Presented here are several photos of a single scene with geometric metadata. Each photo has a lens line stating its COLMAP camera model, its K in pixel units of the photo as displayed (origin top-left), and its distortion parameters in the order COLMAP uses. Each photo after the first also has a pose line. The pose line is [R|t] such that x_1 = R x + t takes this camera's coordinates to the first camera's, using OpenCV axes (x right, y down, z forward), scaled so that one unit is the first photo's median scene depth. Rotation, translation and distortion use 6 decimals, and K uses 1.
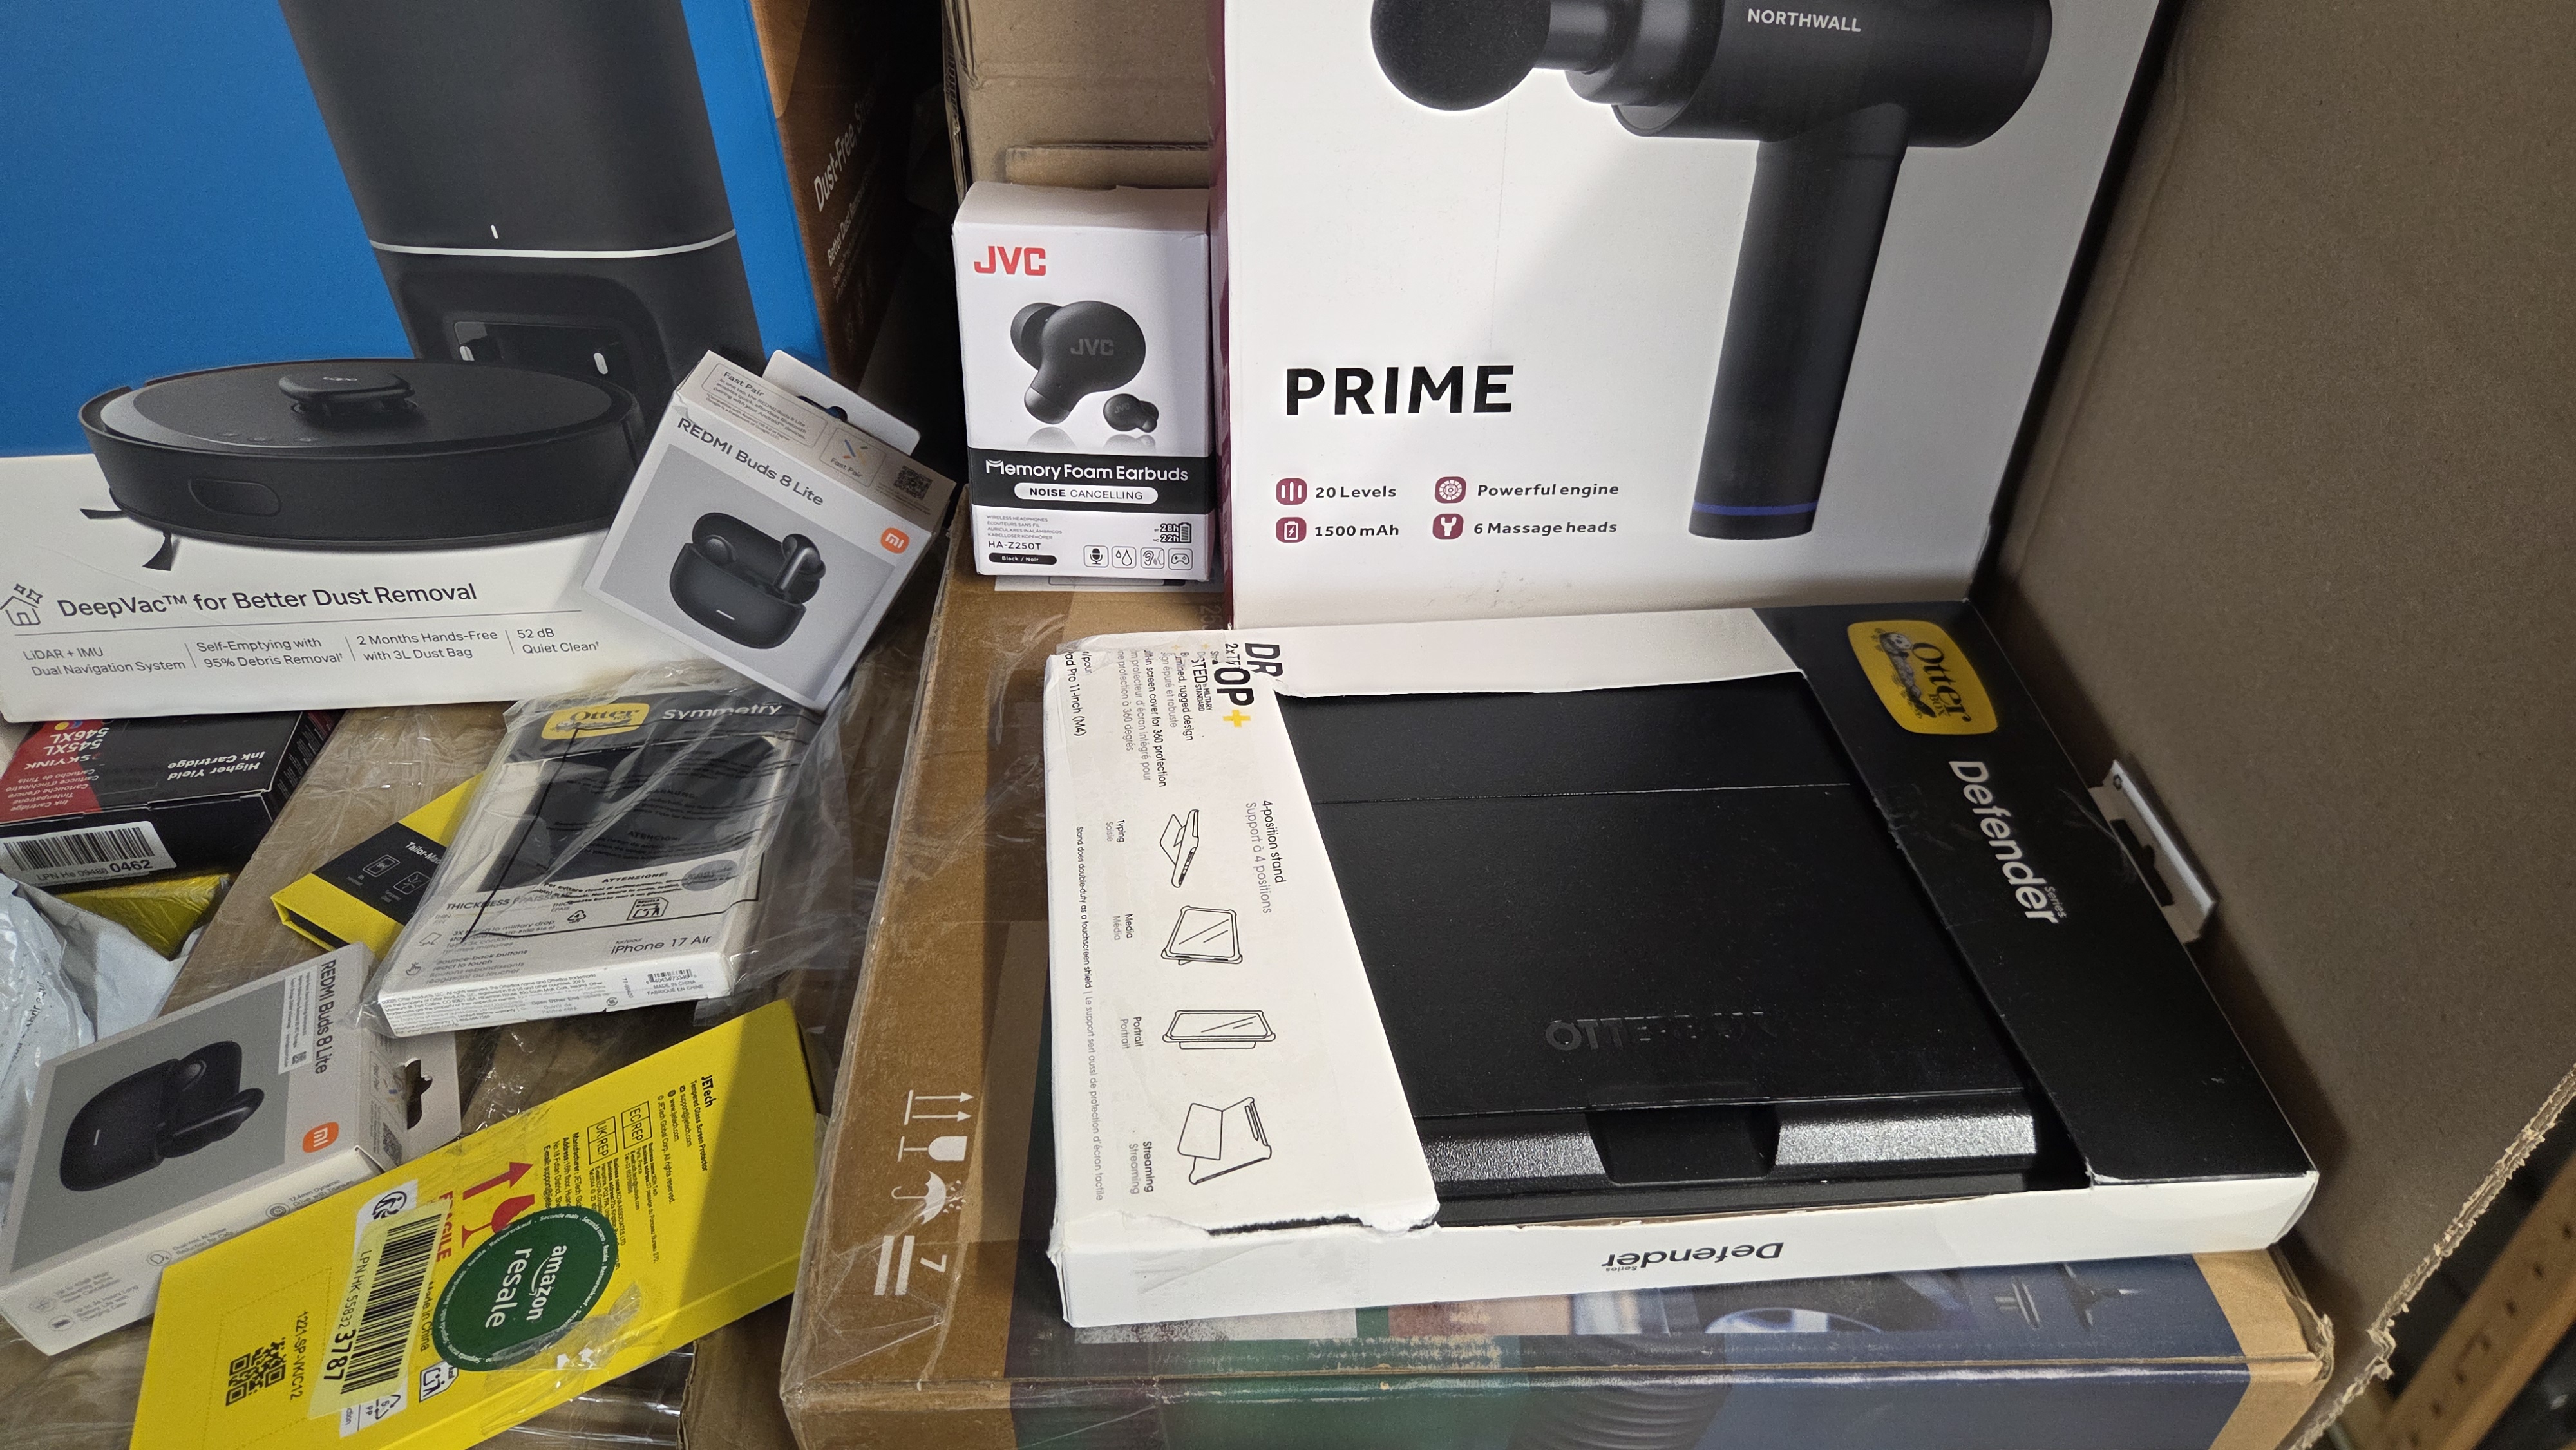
lens RADIAL K [[1729.5, 0, 1319.4], [0, 1729.5, 699.6], [0, 0, 1]] dist [0.066801, -0.063718]
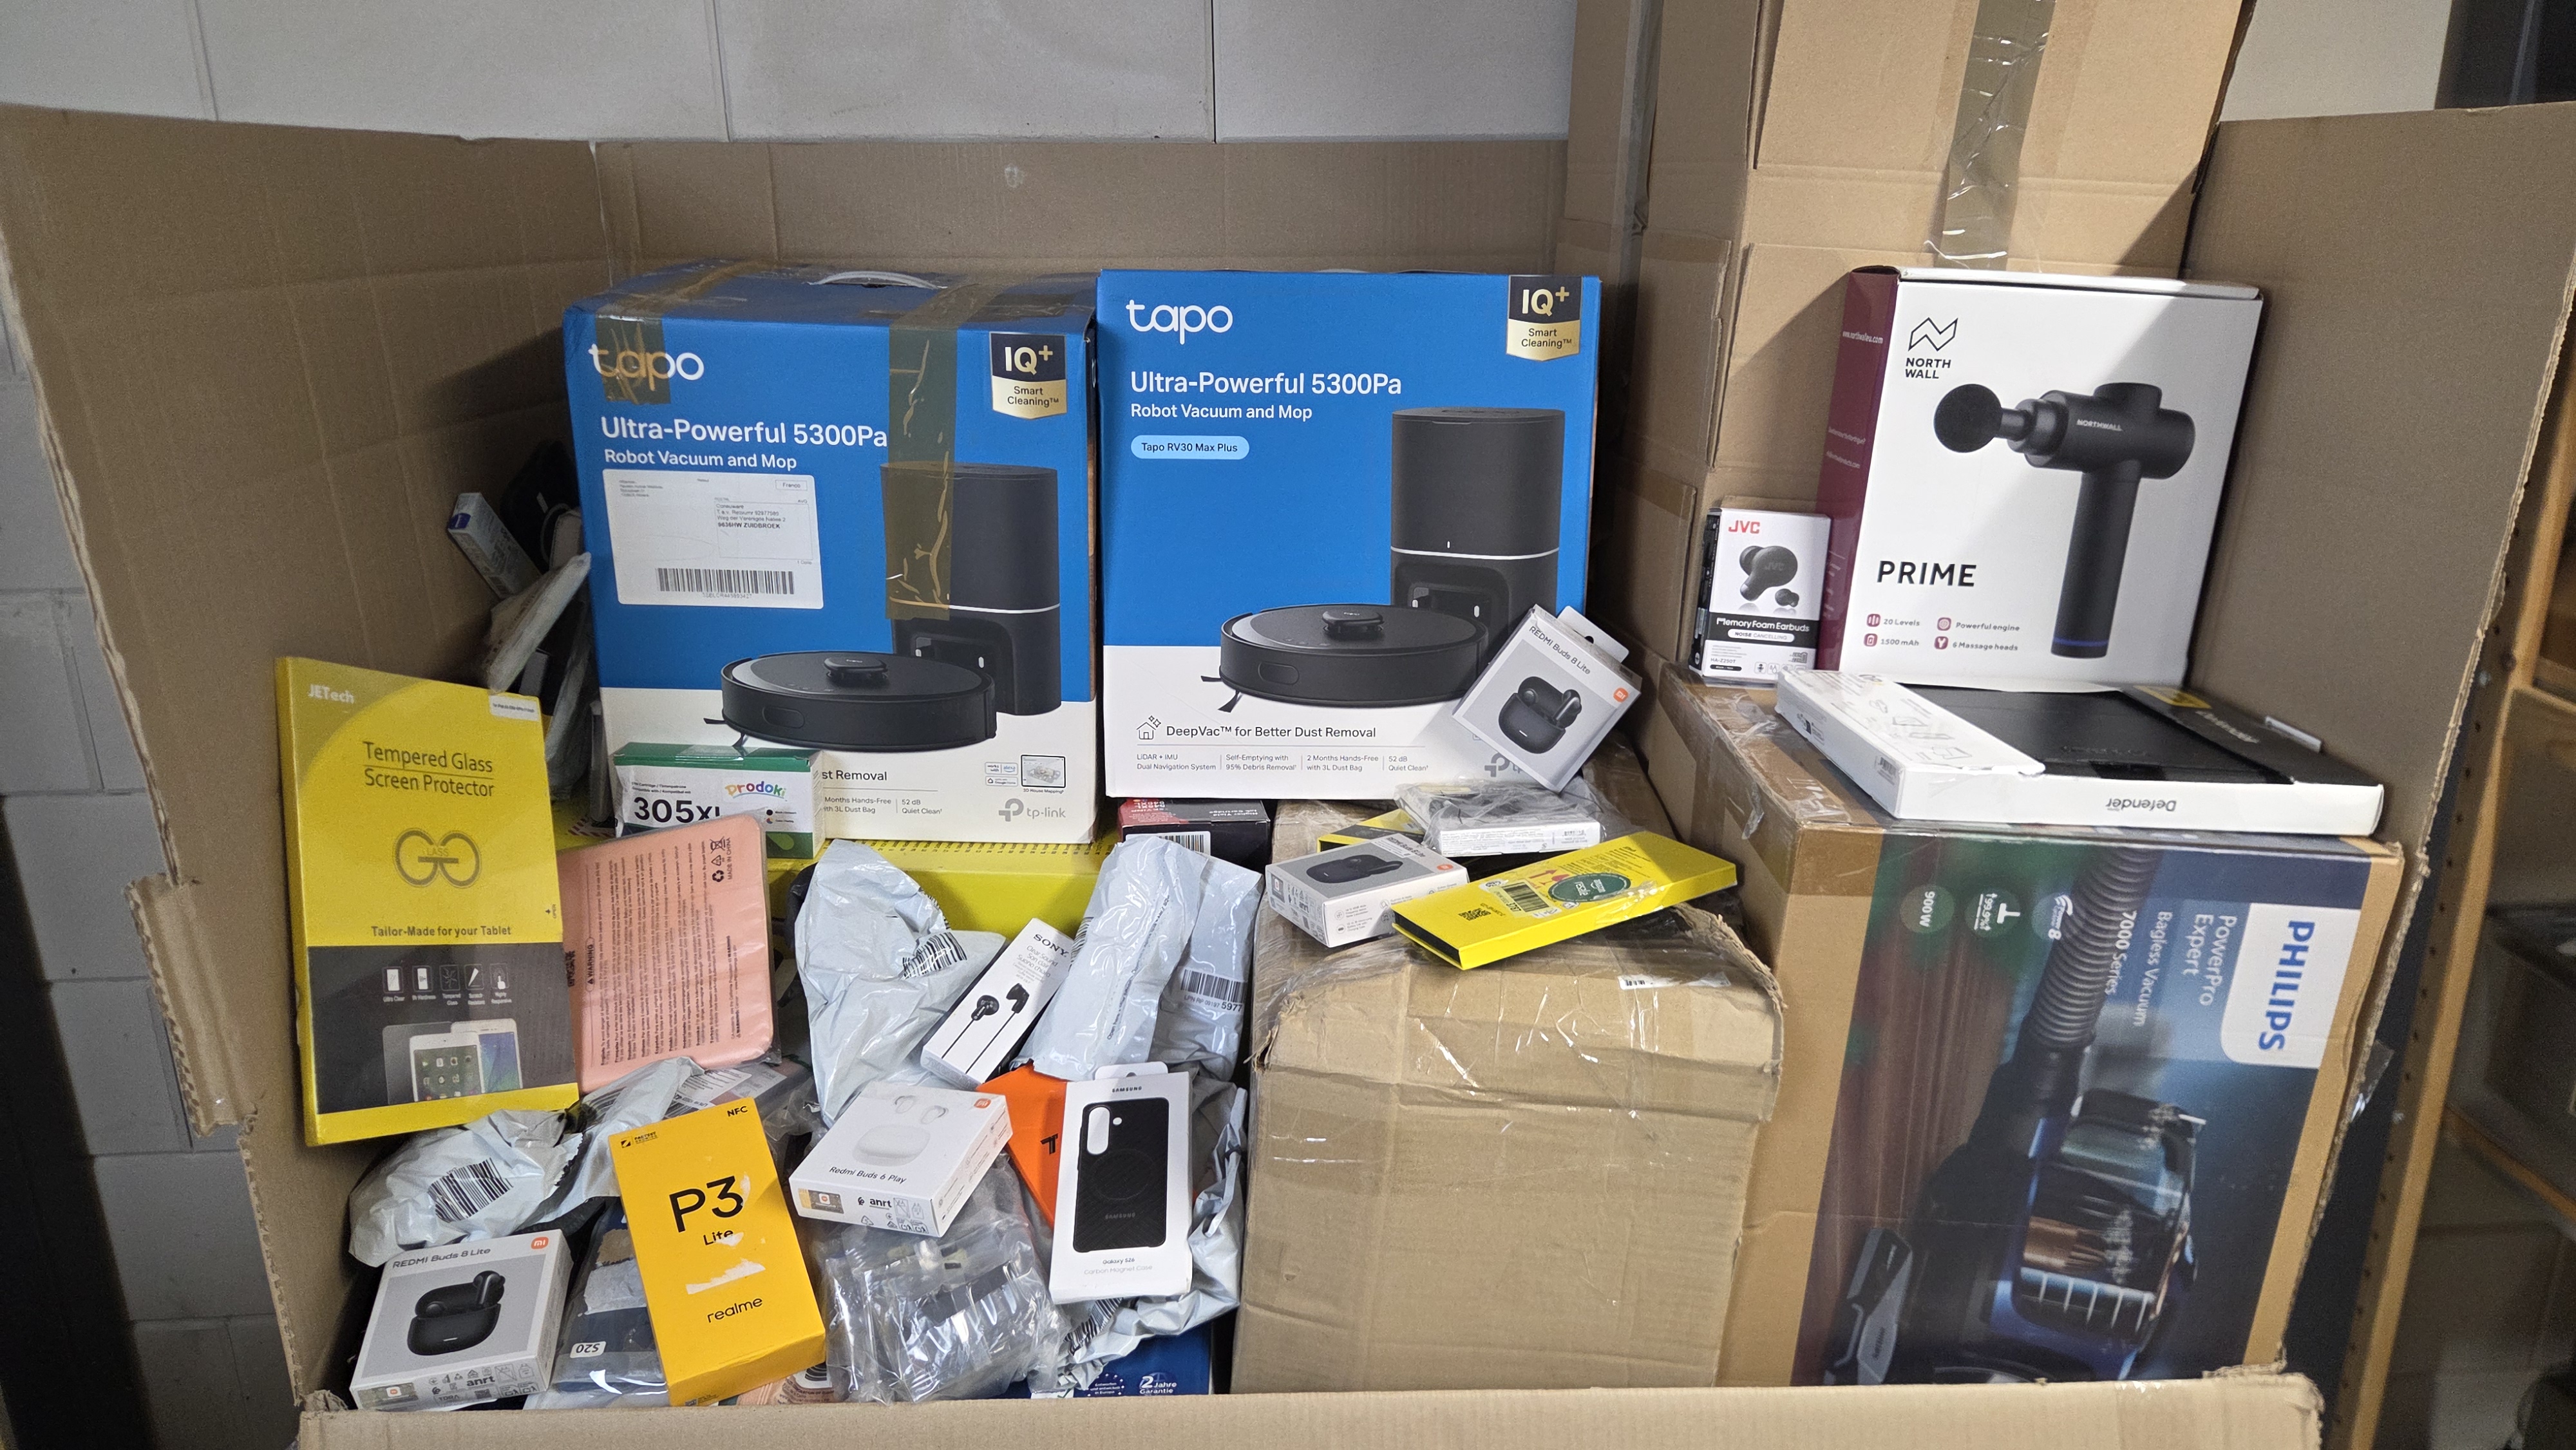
lens RADIAL K [[1729.5, 0, 1306.1], [0, 1729.5, 751.9], [0, 0, 1]] dist [0.066801, -0.063718]
pose [[0.998932, 0.044382, -0.012886, -0.673494], [-0.045864, 0.917786, -0.394418, 0.907102], [-0.005678, 0.394588, 0.918841, -0.954249]]
